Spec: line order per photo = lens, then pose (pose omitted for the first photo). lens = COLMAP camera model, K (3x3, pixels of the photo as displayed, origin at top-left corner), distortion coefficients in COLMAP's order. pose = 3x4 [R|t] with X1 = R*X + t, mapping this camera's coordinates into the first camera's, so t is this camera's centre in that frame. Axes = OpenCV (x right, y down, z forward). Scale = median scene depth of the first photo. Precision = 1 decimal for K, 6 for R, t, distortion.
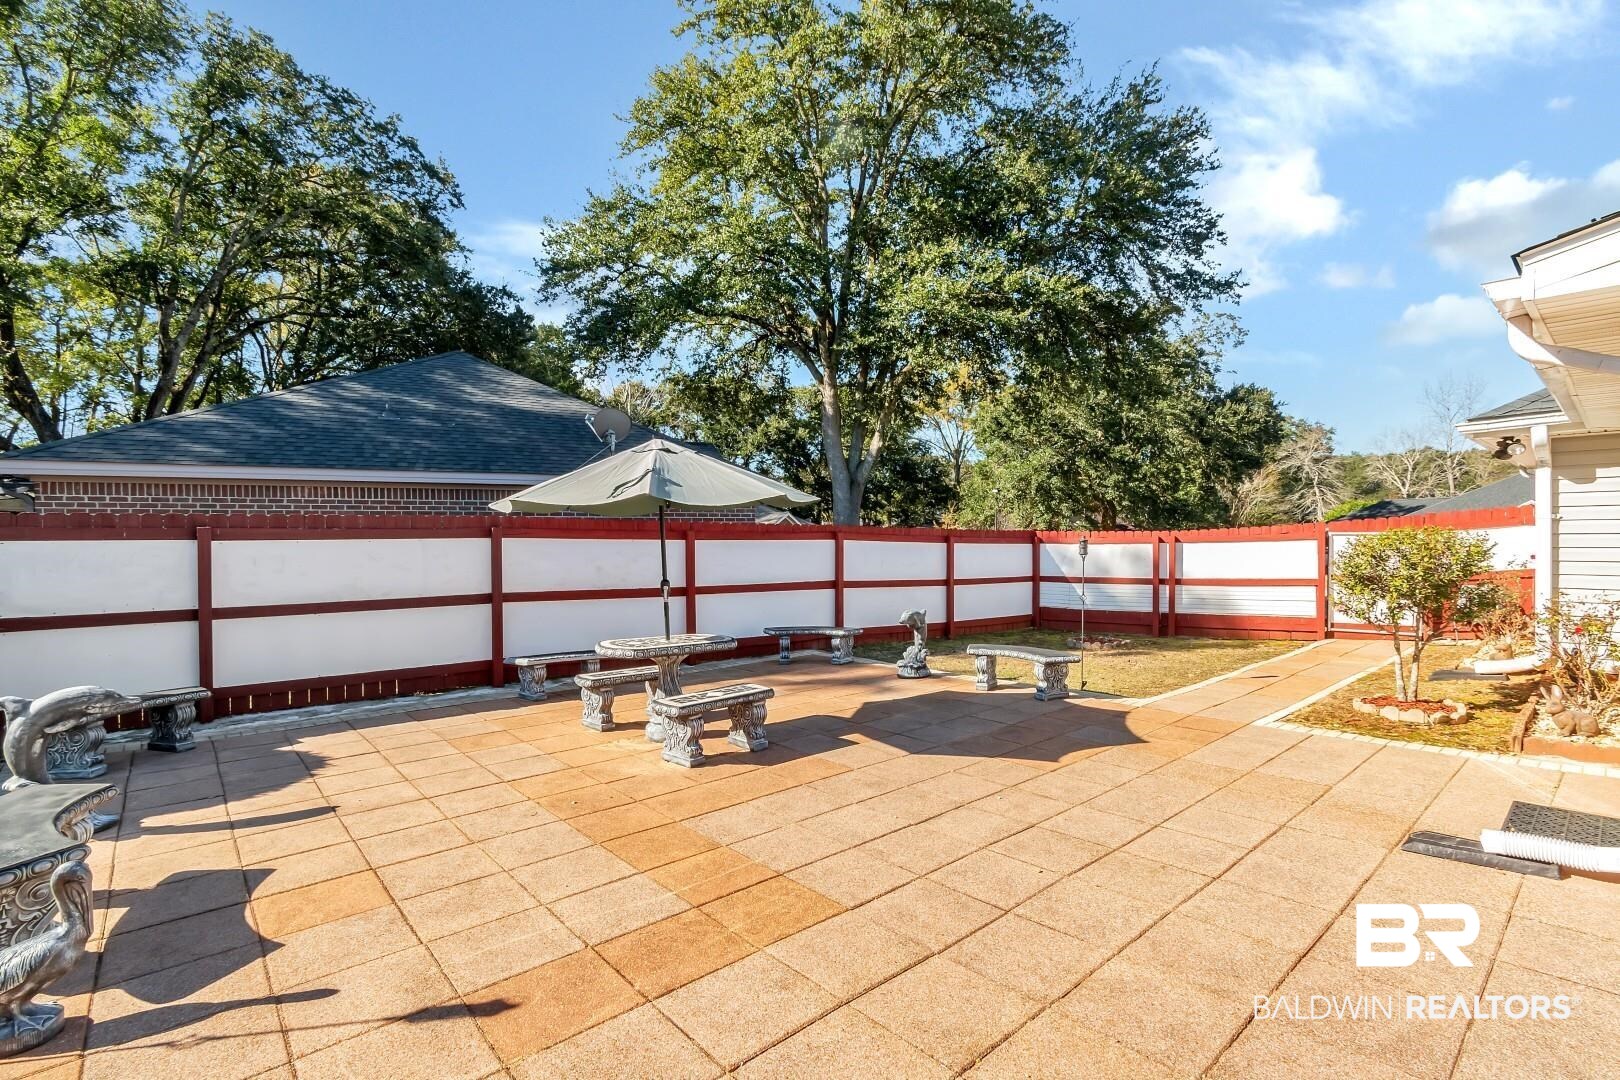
lens RADIAL K [[733.1, 0, 834.8], [0, 733.1, 553.9], [0, 0, 1]] dist [-0.004266, -0.000863]
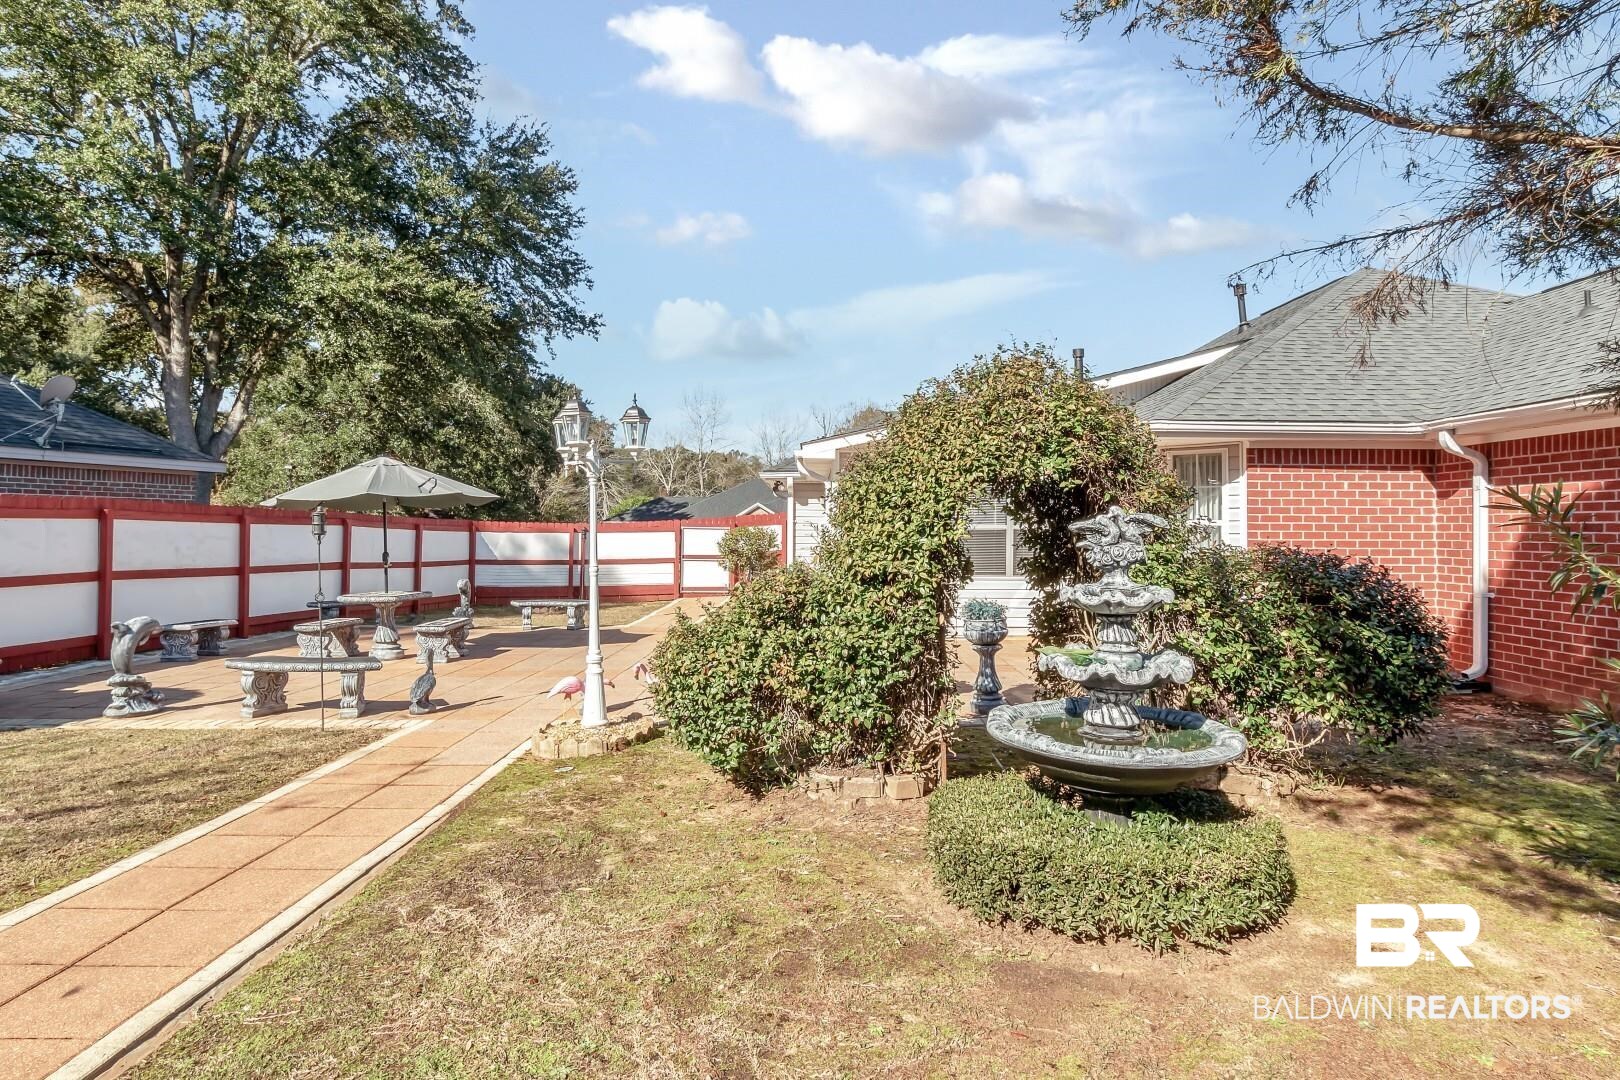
lens RADIAL K [[867.1, 0, 811.7], [0, 867.1, 526.7], [0, 0, 1]] dist [0.000024, 0.000051]
pose [[0.673366, 0.019077, 0.739063, -0.286113], [-0.003099, 0.999731, -0.022982, 0.005965], [-0.739303, 0.013184, 0.673244, -0.246727]]
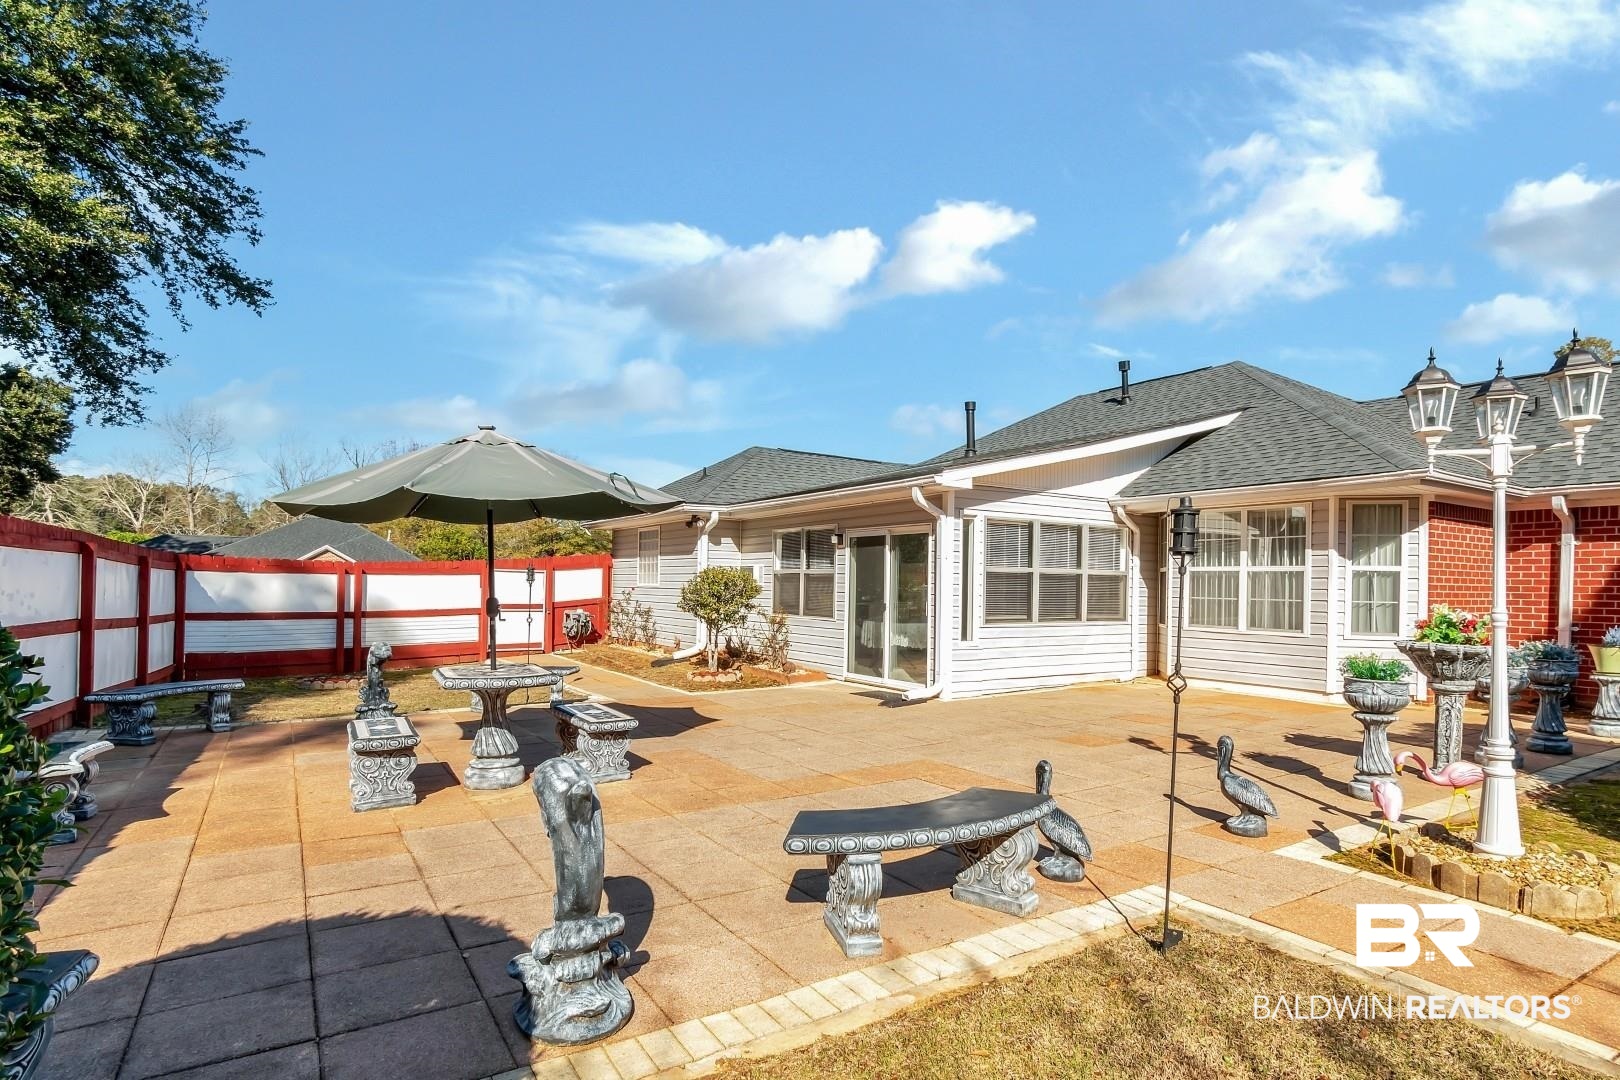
lens RADIAL K [[820.9, 0, 823.9], [0, 820.9, 588.5], [0, 0, 1]] dist [0.001396, -0.000589]
pose [[0.188052, 0.011678, 0.982090, -0.328884], [-0.001396, 0.999931, -0.011623, 0.010263], [-0.982158, 0.000815, 0.188055, 0.133254]]
